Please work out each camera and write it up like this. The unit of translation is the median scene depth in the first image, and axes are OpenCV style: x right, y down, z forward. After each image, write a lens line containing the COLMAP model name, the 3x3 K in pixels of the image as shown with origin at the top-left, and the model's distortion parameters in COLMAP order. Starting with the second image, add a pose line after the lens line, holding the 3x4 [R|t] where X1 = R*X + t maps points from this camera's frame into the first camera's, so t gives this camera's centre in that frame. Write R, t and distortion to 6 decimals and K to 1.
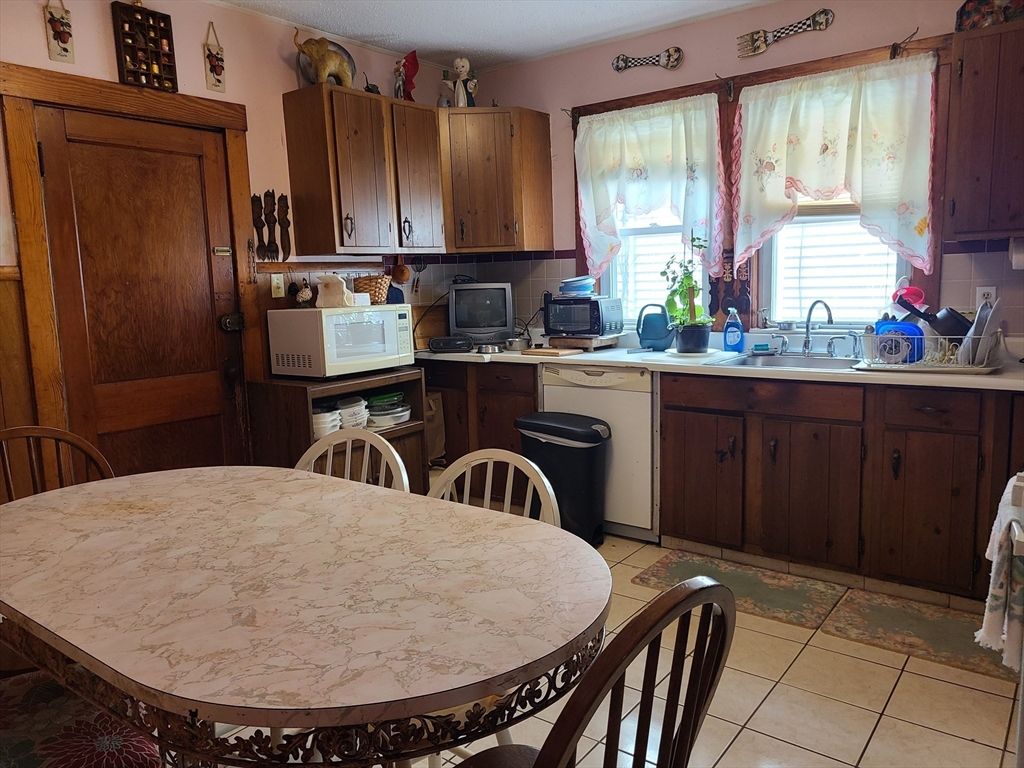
lens RADIAL K [[767.3, 0, 503.9], [0, 767.3, 381.6], [0, 0, 1]] dist [0.045541, -0.031085]
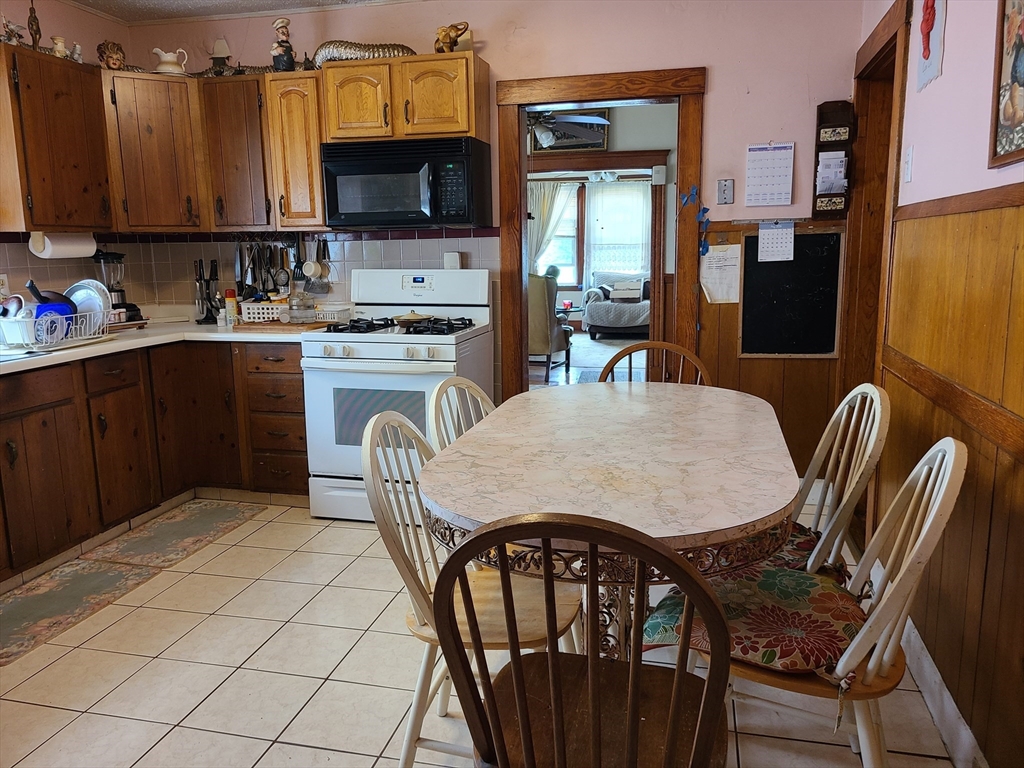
lens RADIAL K [[767.3, 0, 502.3], [0, 767.3, 378.1], [0, 0, 1]] dist [0.045541, -0.031085]
pose [[-0.398396, -0.119180, 0.909437, -1.271028], [0.151475, 0.969358, 0.193390, -0.156096], [-0.904619, 0.214803, -0.368136, 1.447235]]
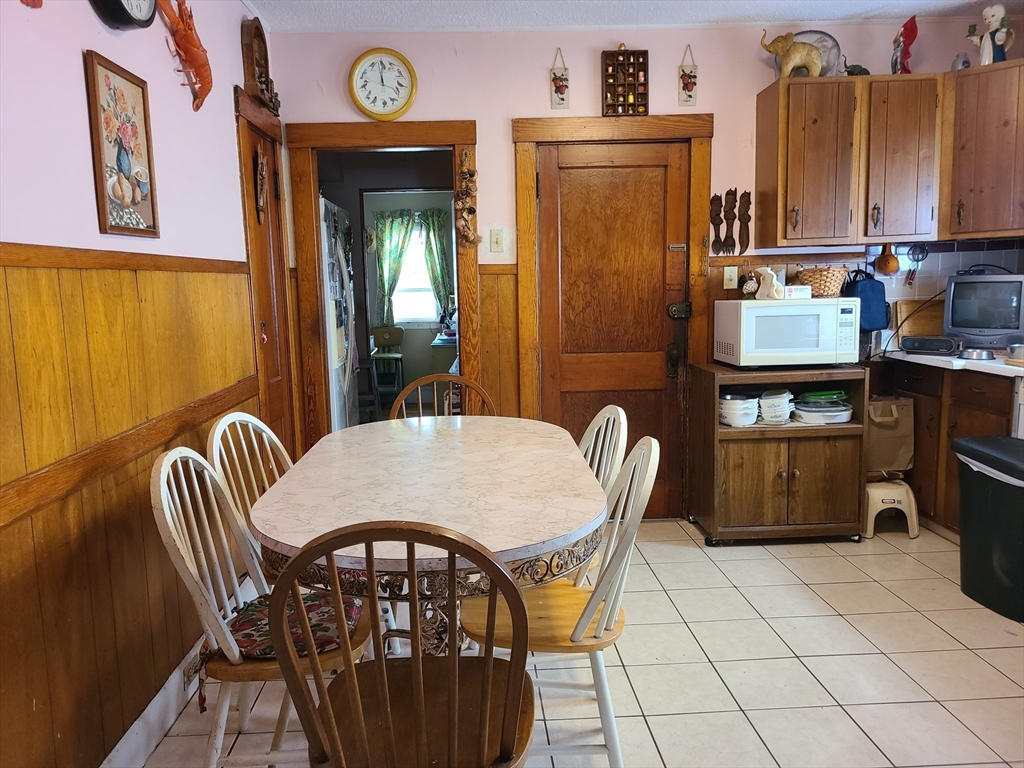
lens RADIAL K [[767.3, 0, 508.0], [0, 767.3, 387.3], [0, 0, 1]] dist [0.045541, -0.031085]
pose [[0.641403, 0.118120, -0.758057, 0.361404], [-0.097775, 0.992605, 0.071938, -0.021309], [0.760948, 0.027978, 0.648209, 0.077556]]
